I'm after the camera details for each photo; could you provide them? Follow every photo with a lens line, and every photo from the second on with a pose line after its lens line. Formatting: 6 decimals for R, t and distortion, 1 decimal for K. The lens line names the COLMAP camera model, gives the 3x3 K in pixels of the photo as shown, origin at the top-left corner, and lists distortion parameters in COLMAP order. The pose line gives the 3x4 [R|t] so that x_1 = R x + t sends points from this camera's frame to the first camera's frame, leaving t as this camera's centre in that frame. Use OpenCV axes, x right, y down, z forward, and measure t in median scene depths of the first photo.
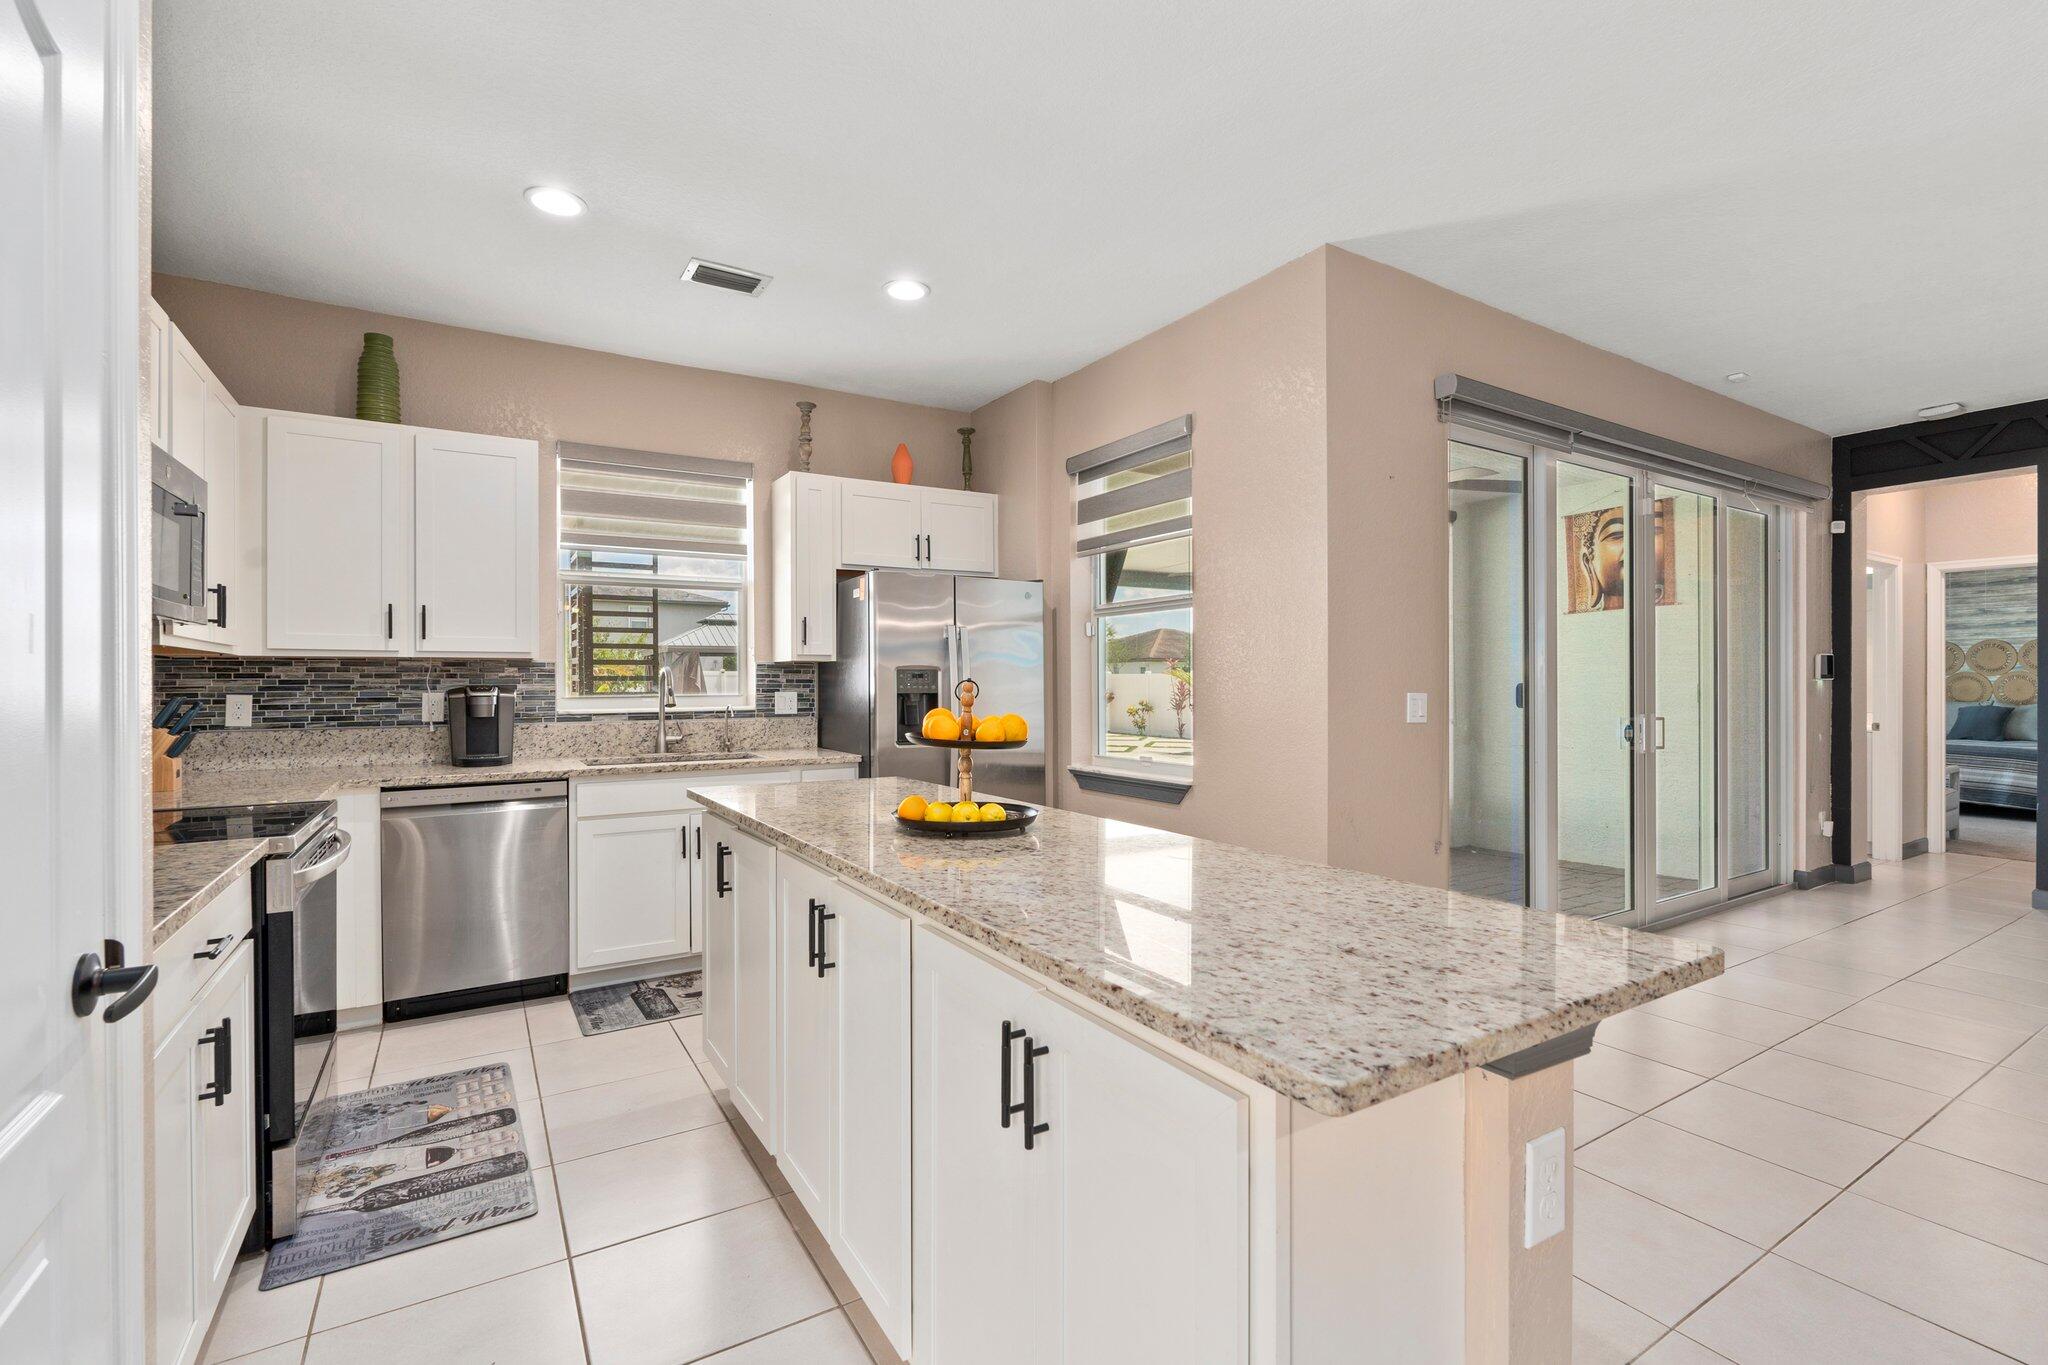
lens RADIAL K [[907.5, 0, 1024.4], [0, 907.5, 682.7], [0, 0, 1]] dist [-0.006709, 0.000497]
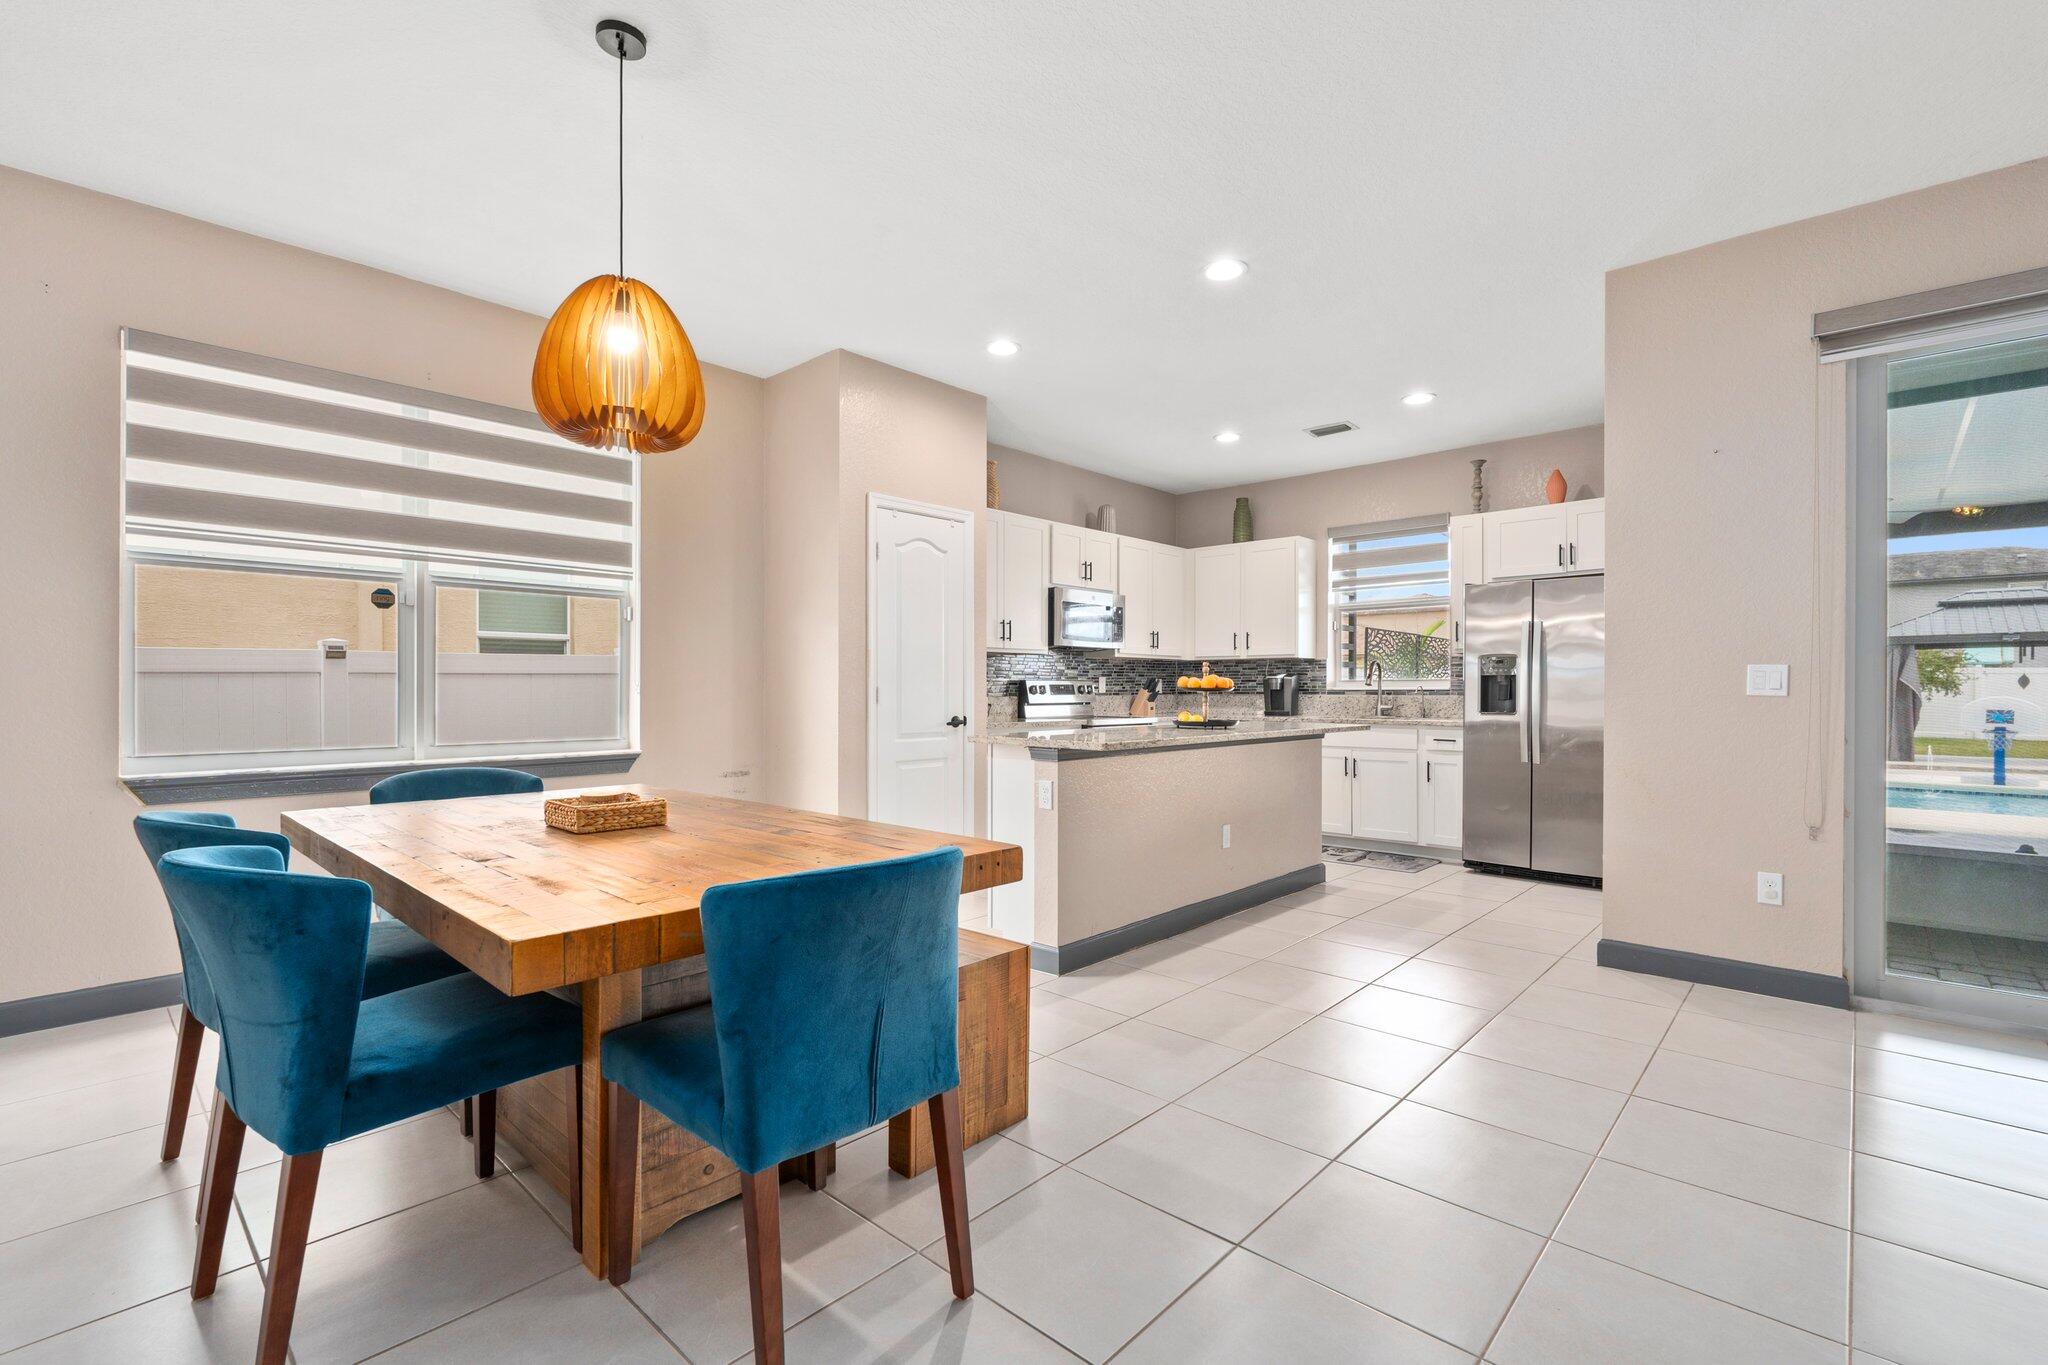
lens RADIAL K [[907.5, 0, 1013.9], [0, 907.5, 692.2], [0, 0, 1]] dist [-0.006709, 0.000497]
pose [[0.264511, 0.005680, -0.964366, 0.938726], [-0.000604, 0.999983, 0.005724, 0.028904], [0.964382, -0.000932, 0.264511, -0.016024]]
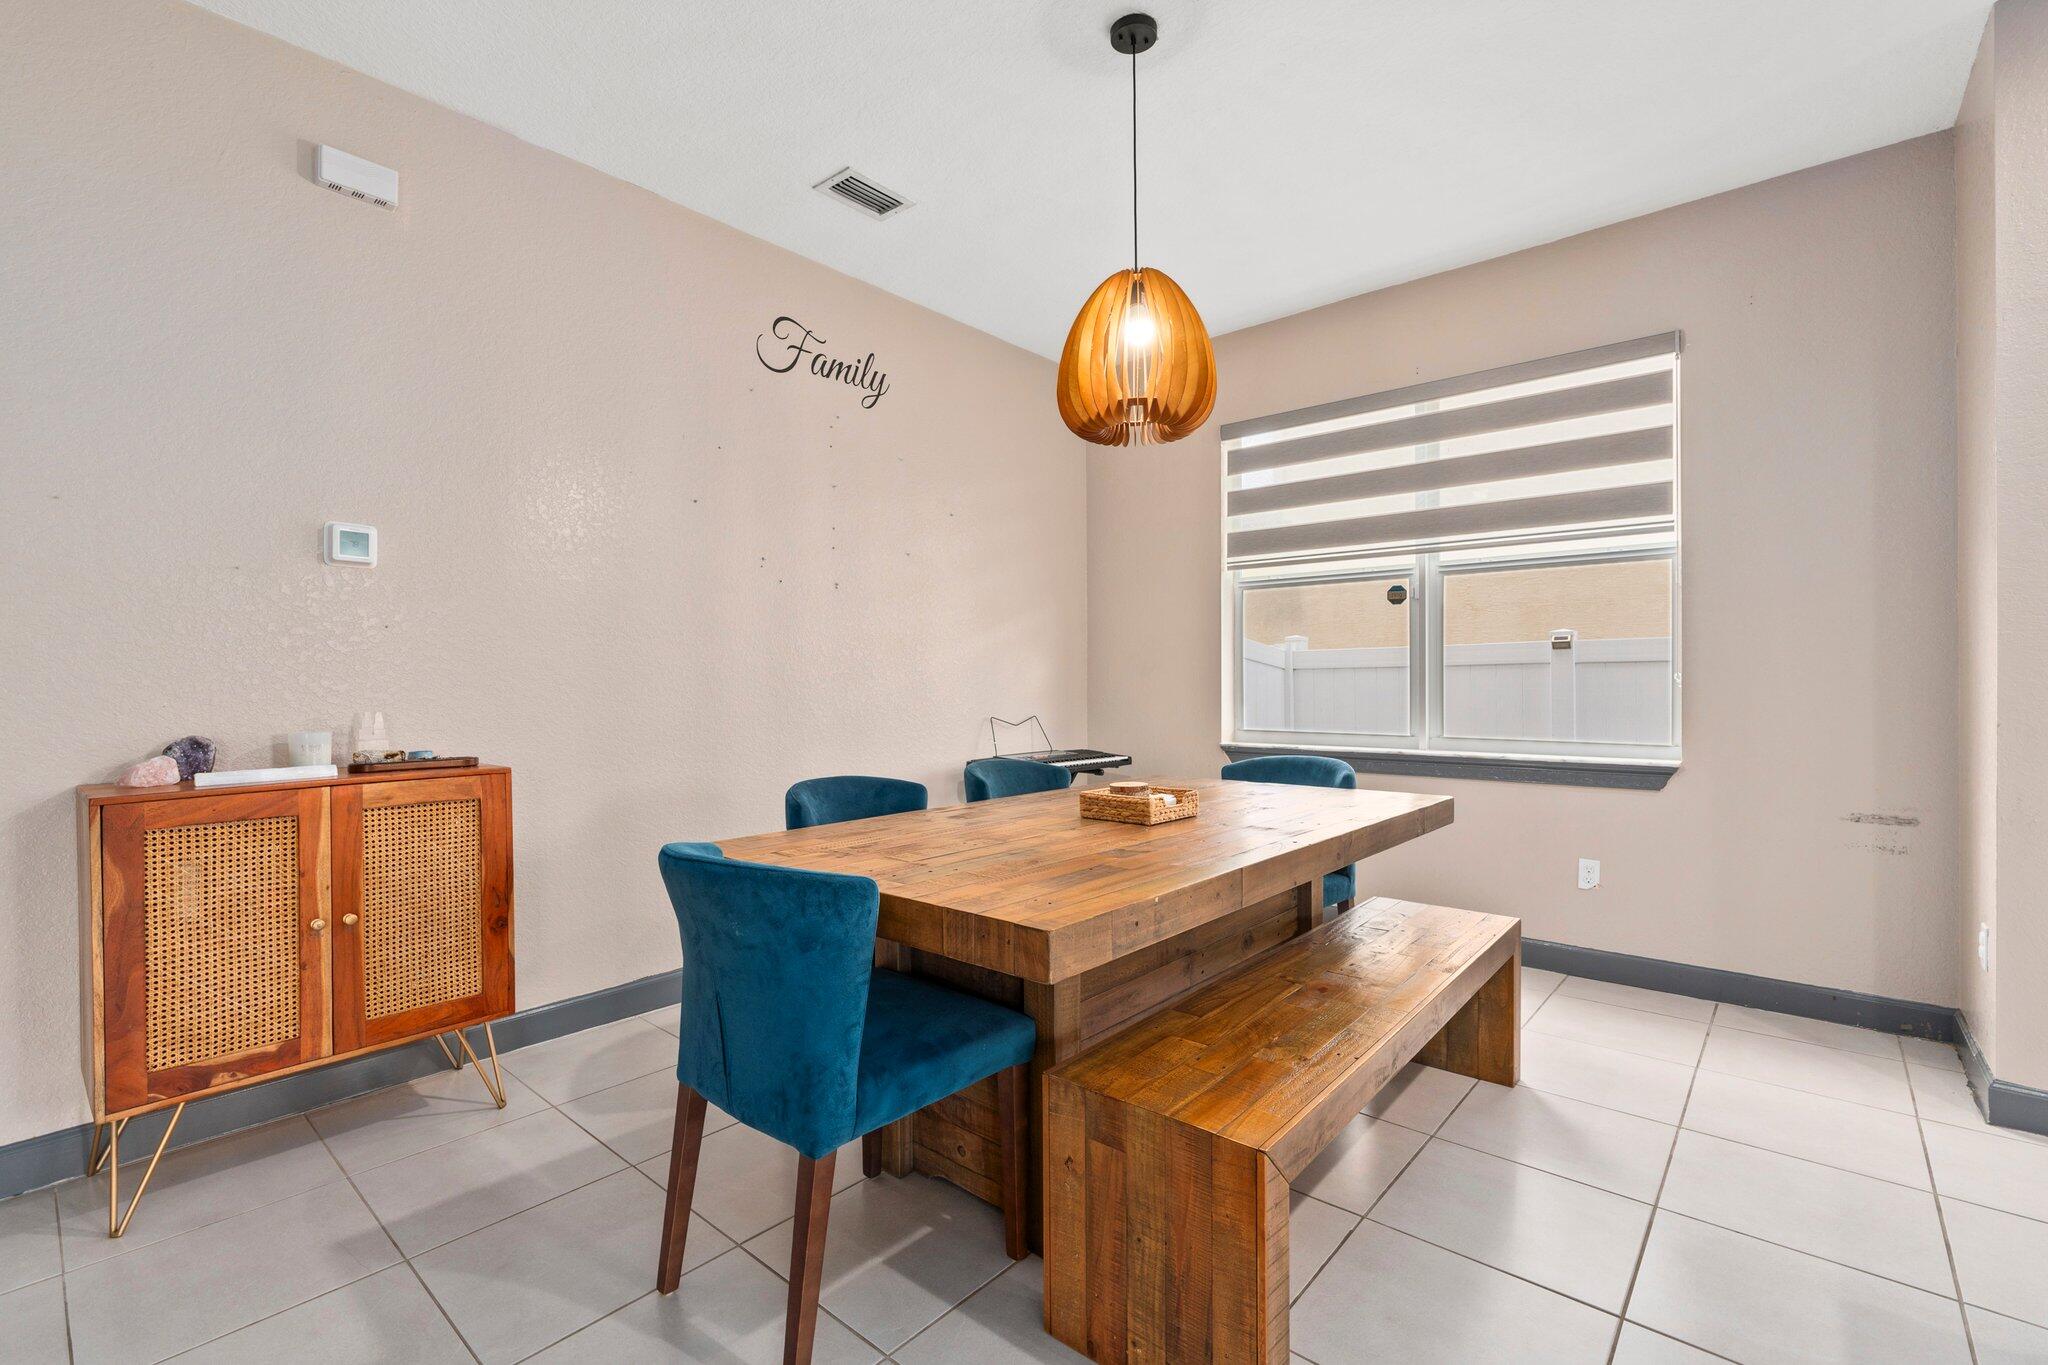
lens RADIAL K [[907.5, 0, 1027.1], [0, 907.5, 681.3], [0, 0, 1]] dist [-0.006709, 0.000497]
pose [[-0.952856, 0.006704, -0.303349, 0.573562], [0.007634, 0.999969, -0.001880, 0.031268], [0.303327, -0.004107, -0.952878, 0.402085]]
